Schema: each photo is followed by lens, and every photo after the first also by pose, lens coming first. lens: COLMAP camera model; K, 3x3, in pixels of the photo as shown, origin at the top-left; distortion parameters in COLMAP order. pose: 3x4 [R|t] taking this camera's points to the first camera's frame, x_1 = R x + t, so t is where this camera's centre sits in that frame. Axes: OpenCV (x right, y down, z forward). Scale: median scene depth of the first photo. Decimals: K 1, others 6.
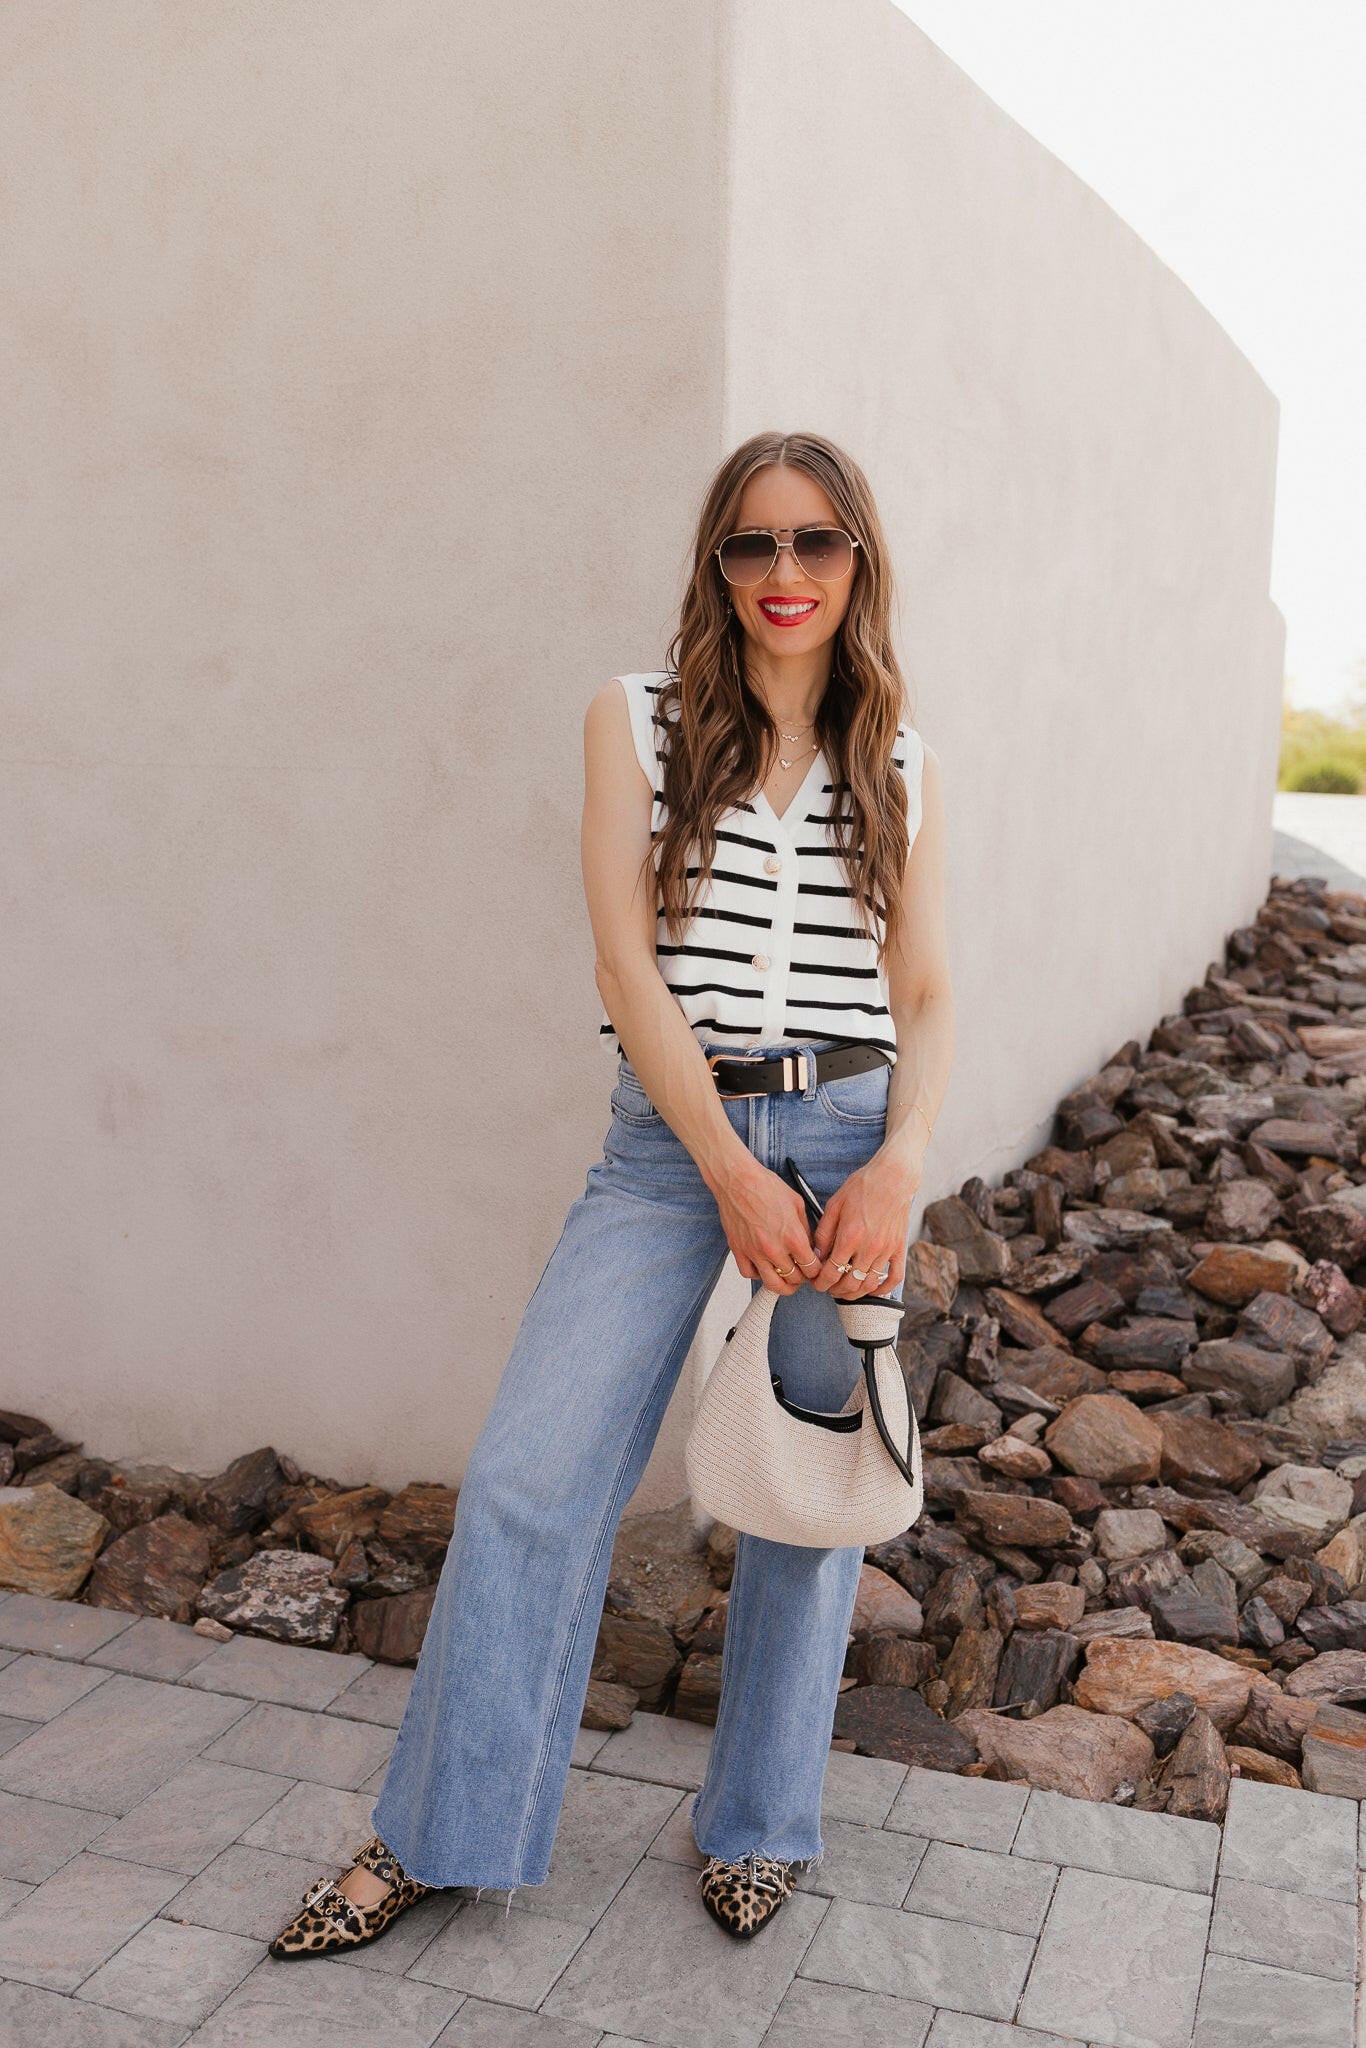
lens RADIAL K [[1965.7, 0, 683.0], [0, 1965.7, 1024.0], [0, 0, 1]] dist [0.010028, -0.007144]
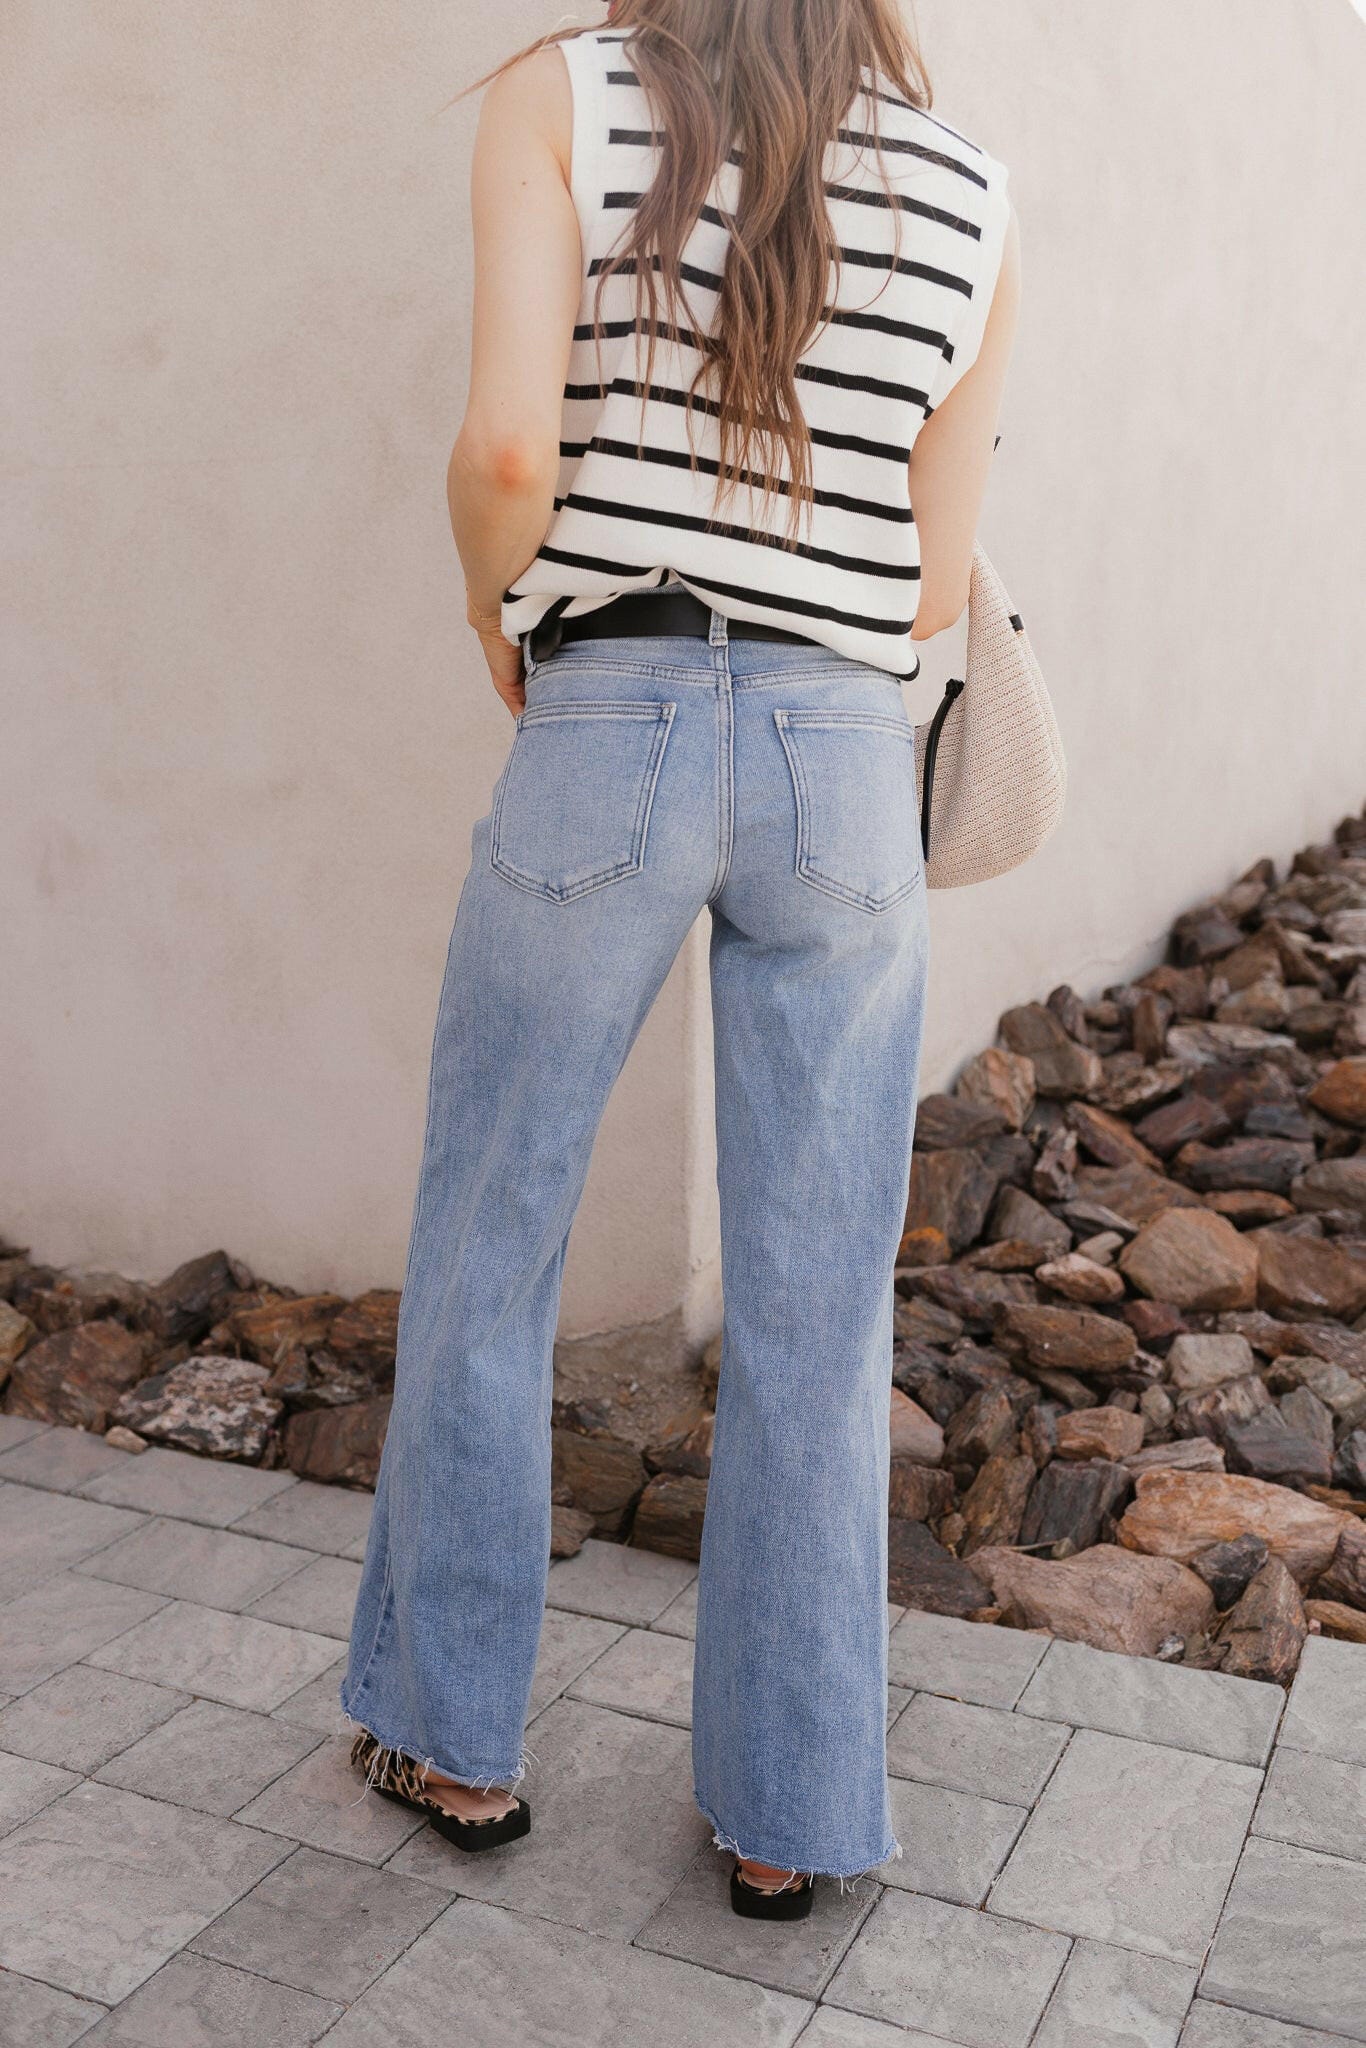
lens RADIAL K [[1967.4, 0, 679.4], [0, 1967.4, 1033.8], [0, 0, 1]] dist [0.003118, -0.007258]
pose [[0.995706, 0.005642, -0.092404, 0.080109], [-0.002161, 0.999286, 0.037725, 0.089823], [0.092551, -0.037363, 0.995007, 0.154721]]
